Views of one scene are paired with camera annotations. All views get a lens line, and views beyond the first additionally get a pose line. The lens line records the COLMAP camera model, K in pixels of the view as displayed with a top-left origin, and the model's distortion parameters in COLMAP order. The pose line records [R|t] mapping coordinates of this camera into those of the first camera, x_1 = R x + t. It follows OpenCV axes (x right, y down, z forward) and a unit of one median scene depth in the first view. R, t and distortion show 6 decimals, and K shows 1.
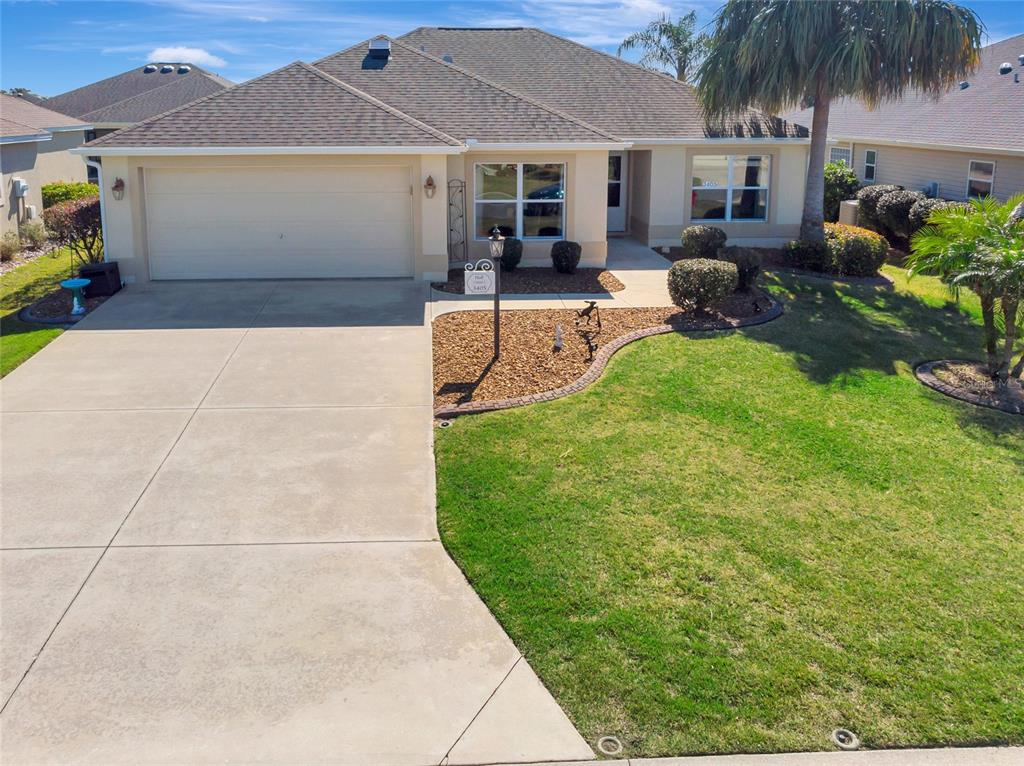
lens RADIAL K [[752.7, 0, 505.7], [0, 752.7, 376.4], [0, 0, 1]] dist [-0.009023, 0.001024]
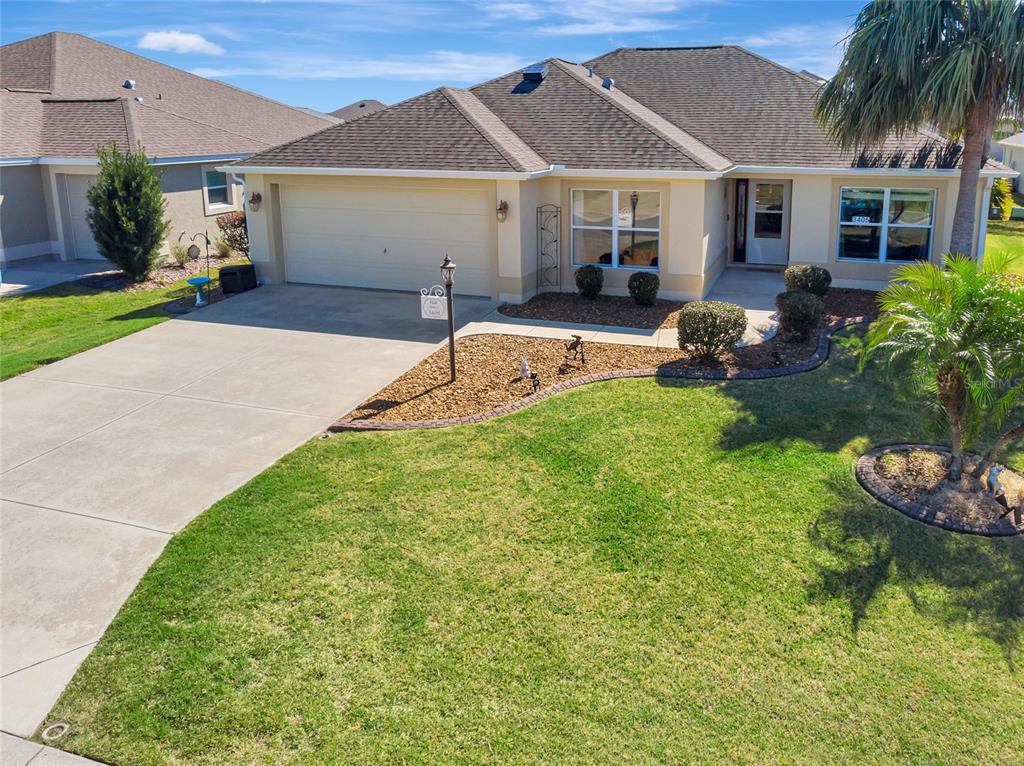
lens RADIAL K [[752.7, 0, 576.3], [0, 752.7, 406.9], [0, 0, 1]] dist [-0.009023, 0.001024]
pose [[0.938330, 0.123655, -0.322873, 0.373301], [-0.118024, 0.992320, 0.037042, -0.037716], [0.324974, 0.003349, 0.945717, 0.064593]]
